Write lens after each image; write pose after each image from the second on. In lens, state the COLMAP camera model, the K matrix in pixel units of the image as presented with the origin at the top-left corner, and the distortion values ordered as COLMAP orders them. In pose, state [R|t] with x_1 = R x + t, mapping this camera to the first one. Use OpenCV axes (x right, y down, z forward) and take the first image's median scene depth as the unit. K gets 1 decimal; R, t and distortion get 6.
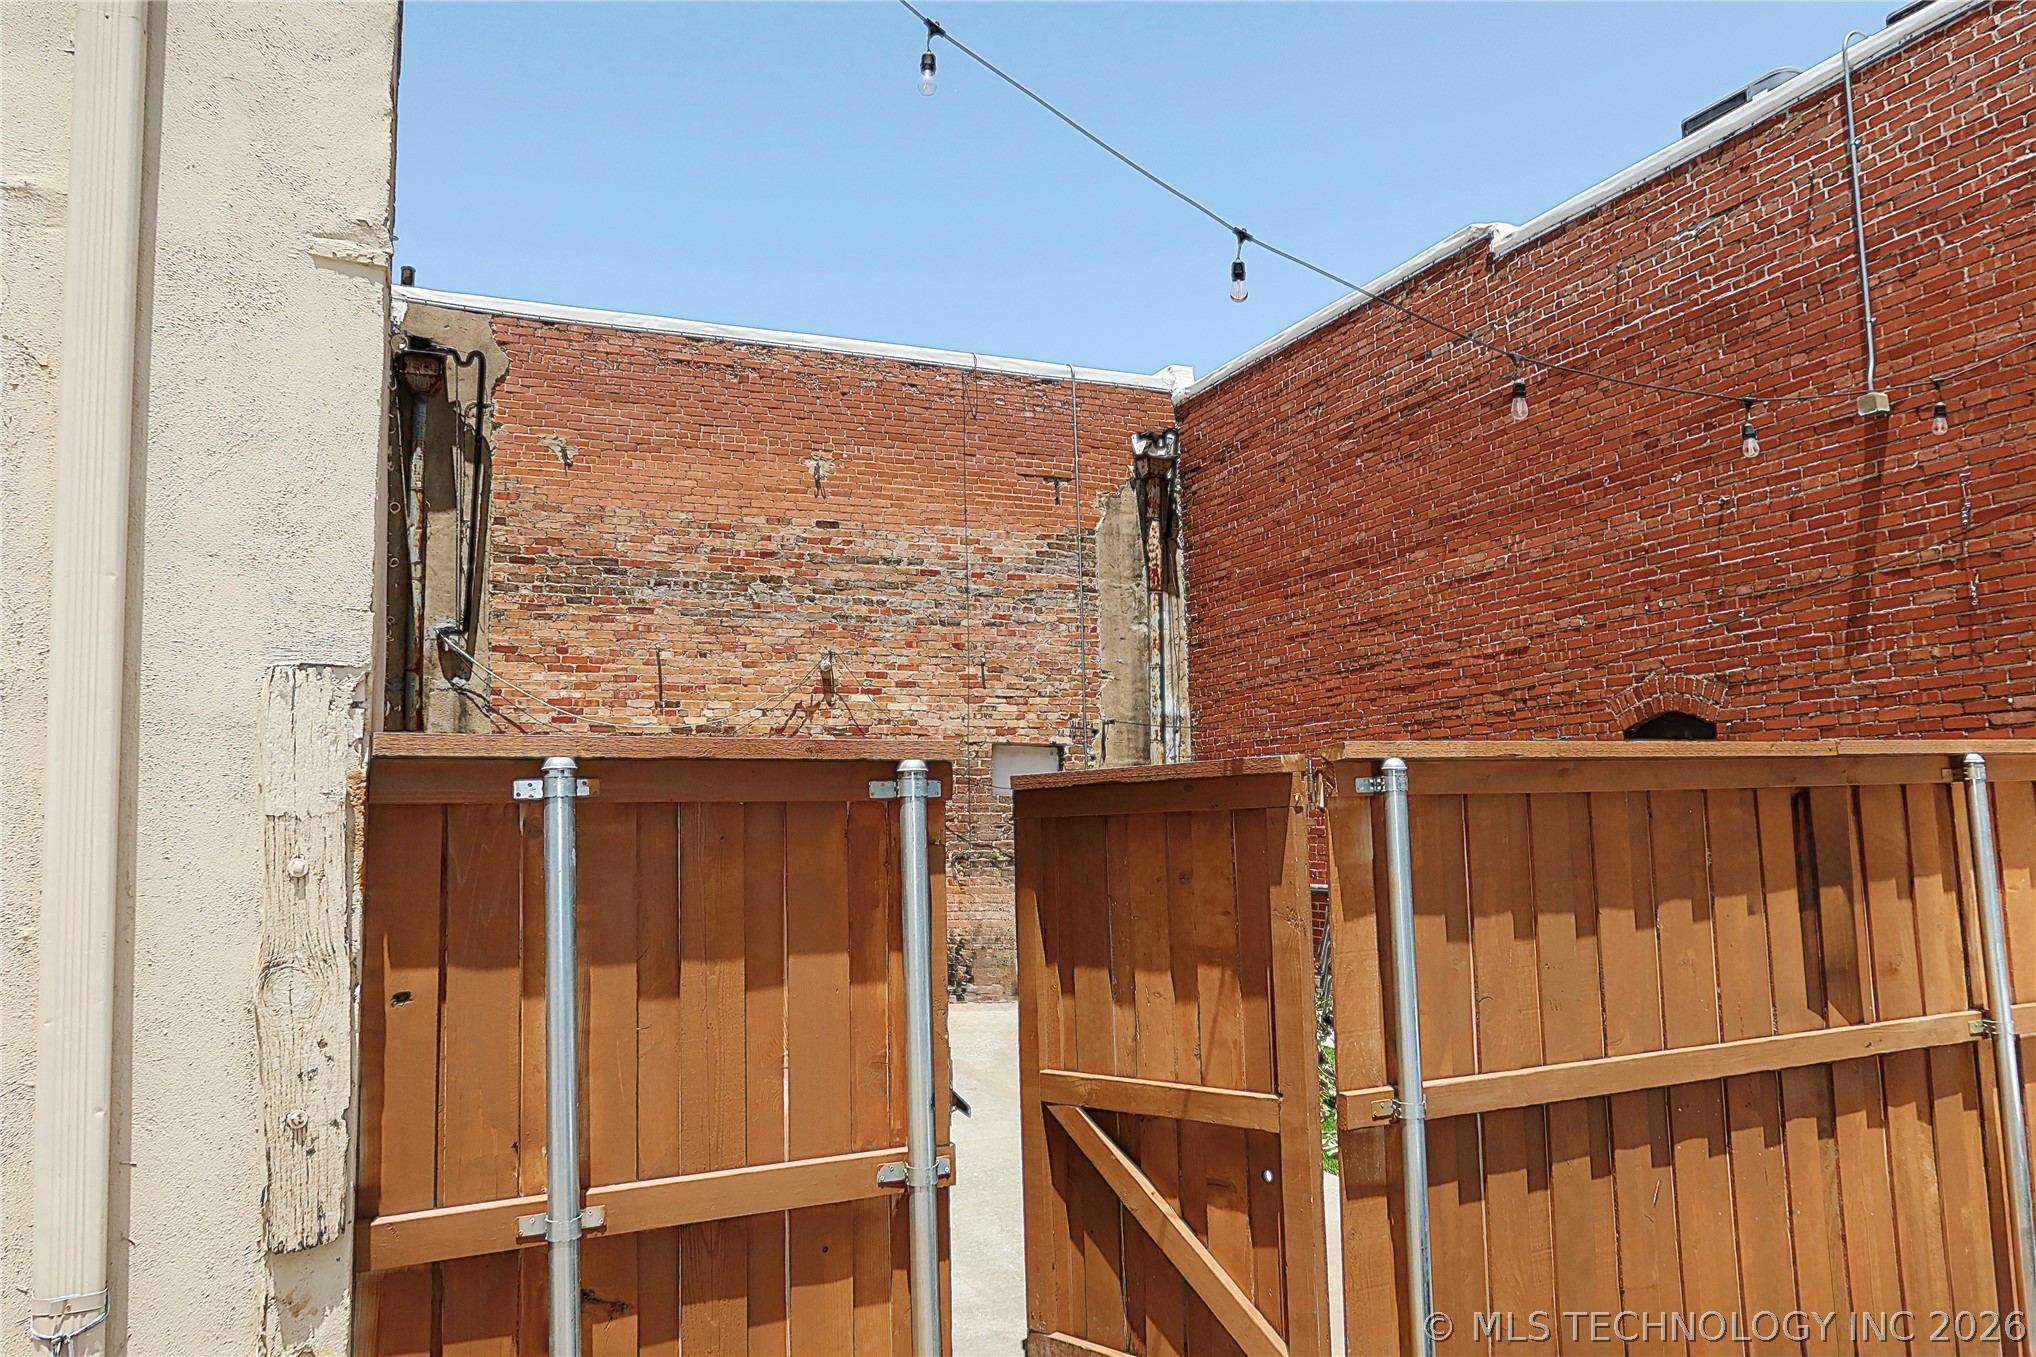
lens RADIAL K [[1375.8, 0, 1040.0], [0, 1375.8, 683.0], [0, 0, 1]] dist [-0.028605, 0.014212]
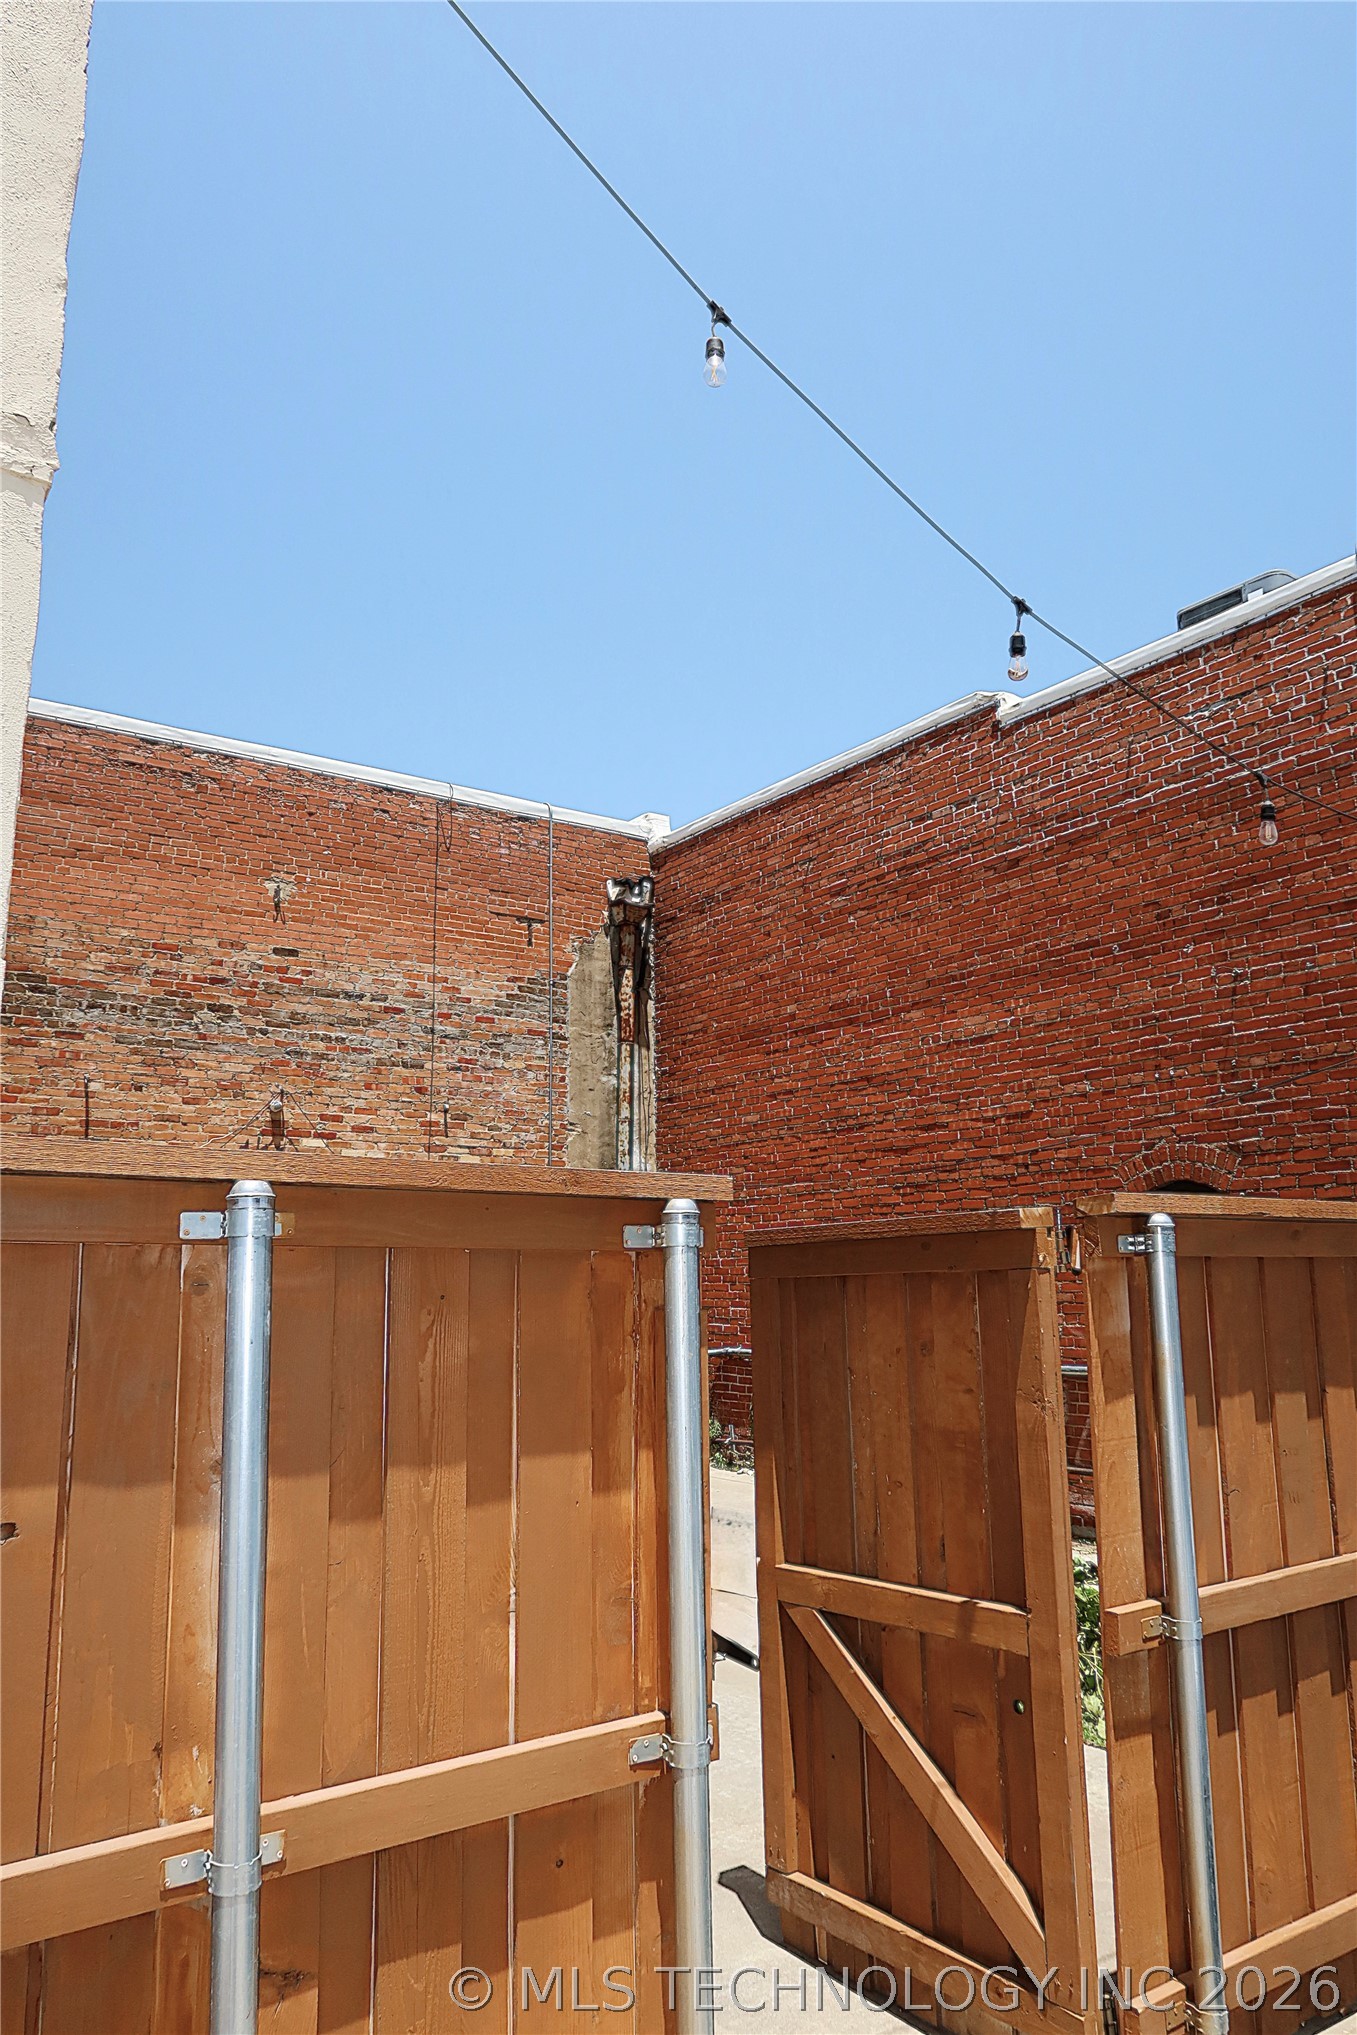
lens RADIAL K [[1375.1, 0, 691.3], [0, 1375.1, 1038.2], [0, 0, 1]] dist [-0.028605, 0.014212]
pose [[0.981347, 0.047010, 0.186407, -0.064365], [-0.032556, 0.996275, -0.079855, 0.007230], [-0.189467, 0.072297, 0.979222, 0.061841]]
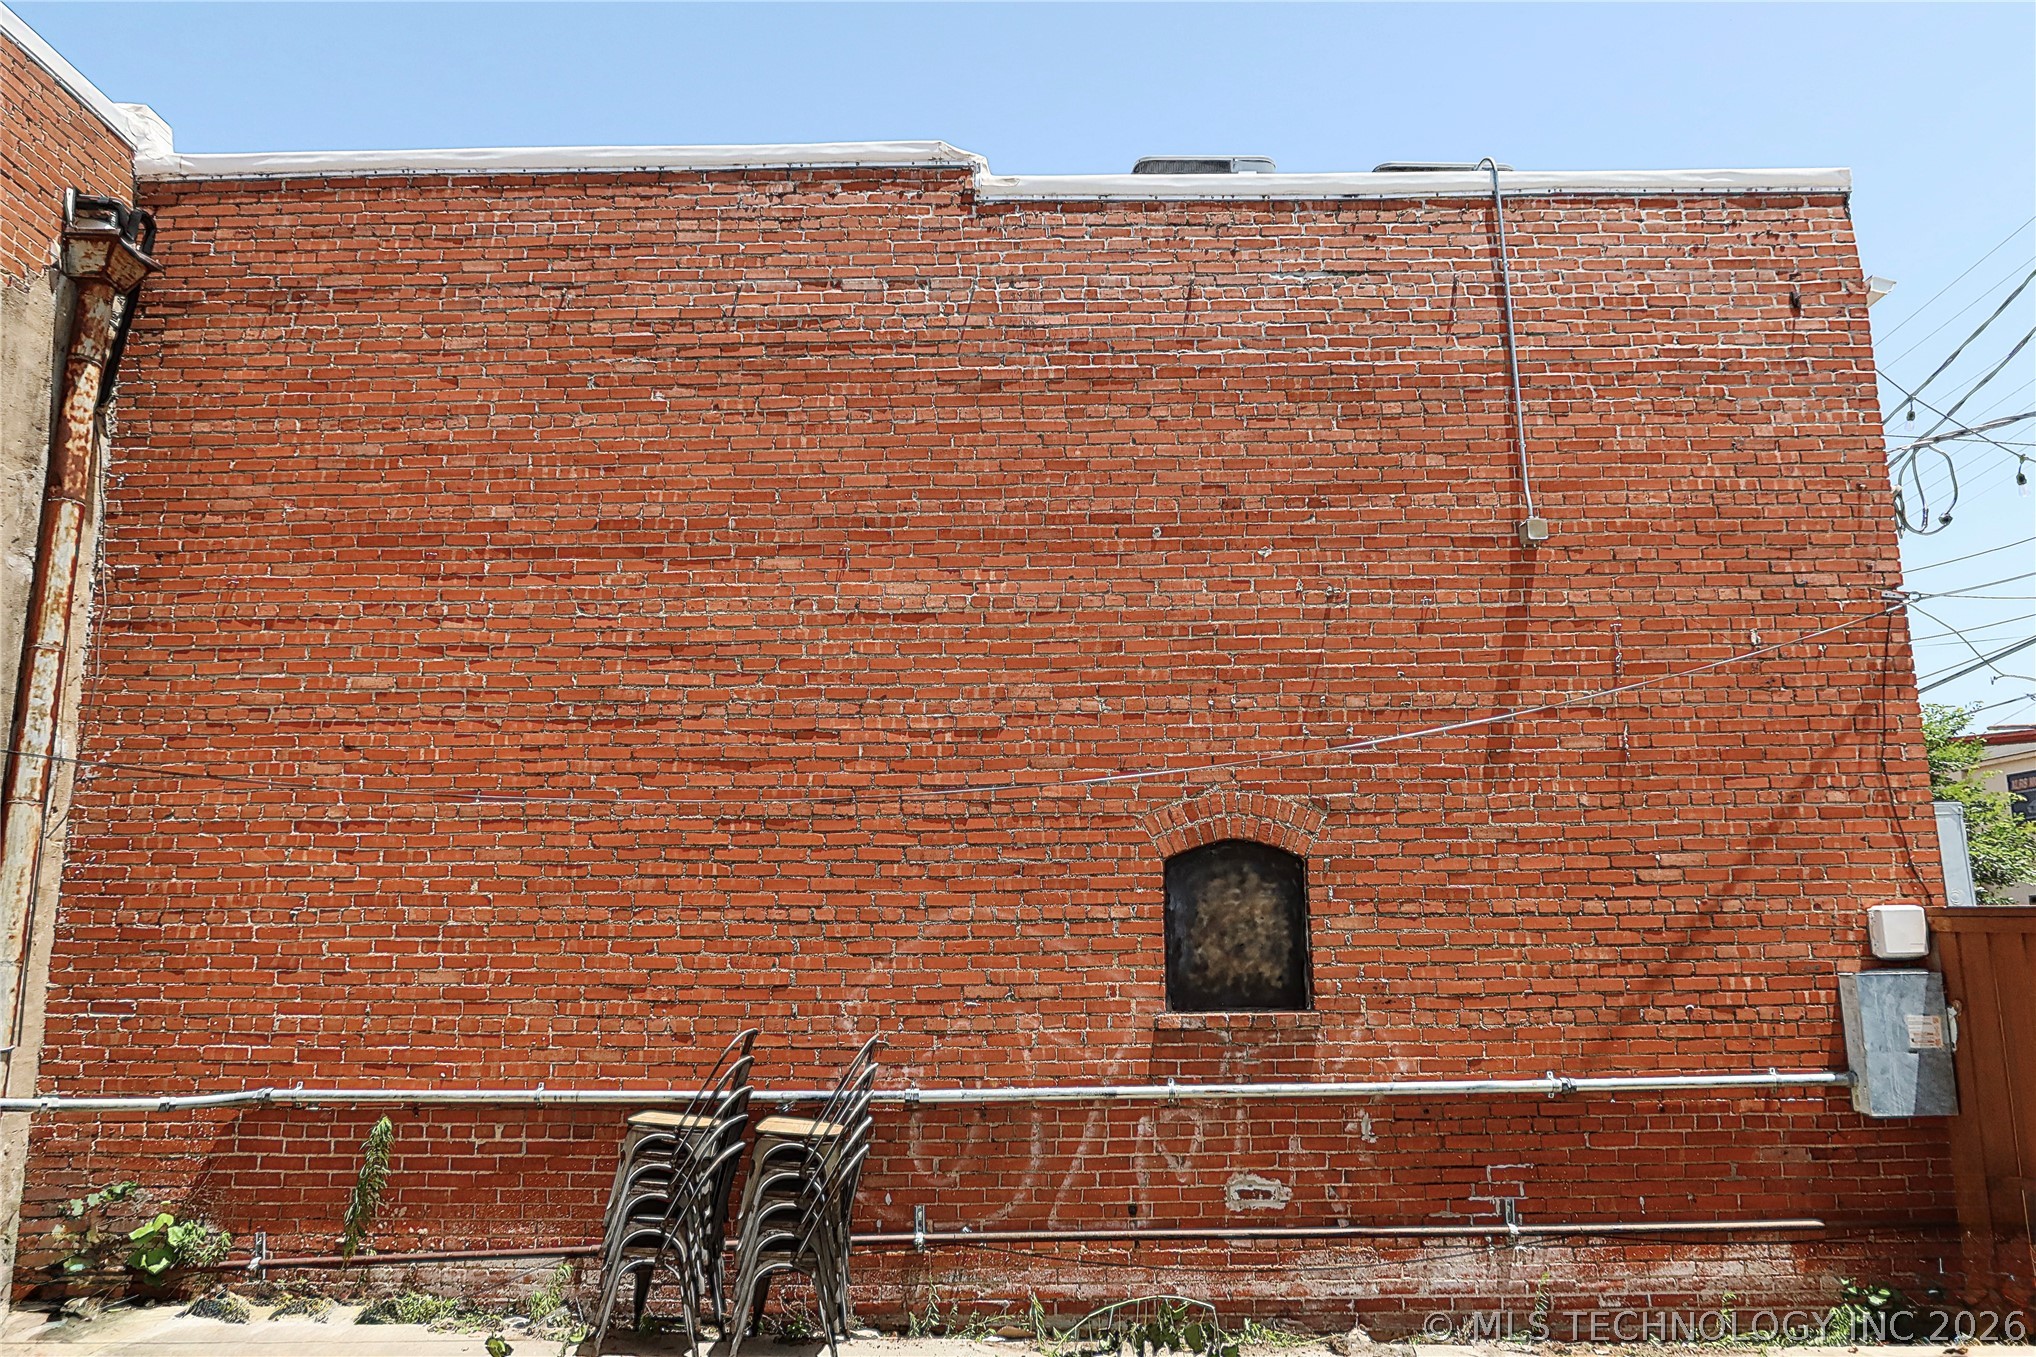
lens RADIAL K [[1375.8, 0, 1003.6], [0, 1375.8, 674.4], [0, 0, 1]] dist [-0.028605, 0.014212]
pose [[0.433067, 0.186669, 0.881821, -0.241861], [-0.094413, 0.982333, -0.161579, 0.053564], [-0.896403, -0.013280, 0.443040, 0.603352]]
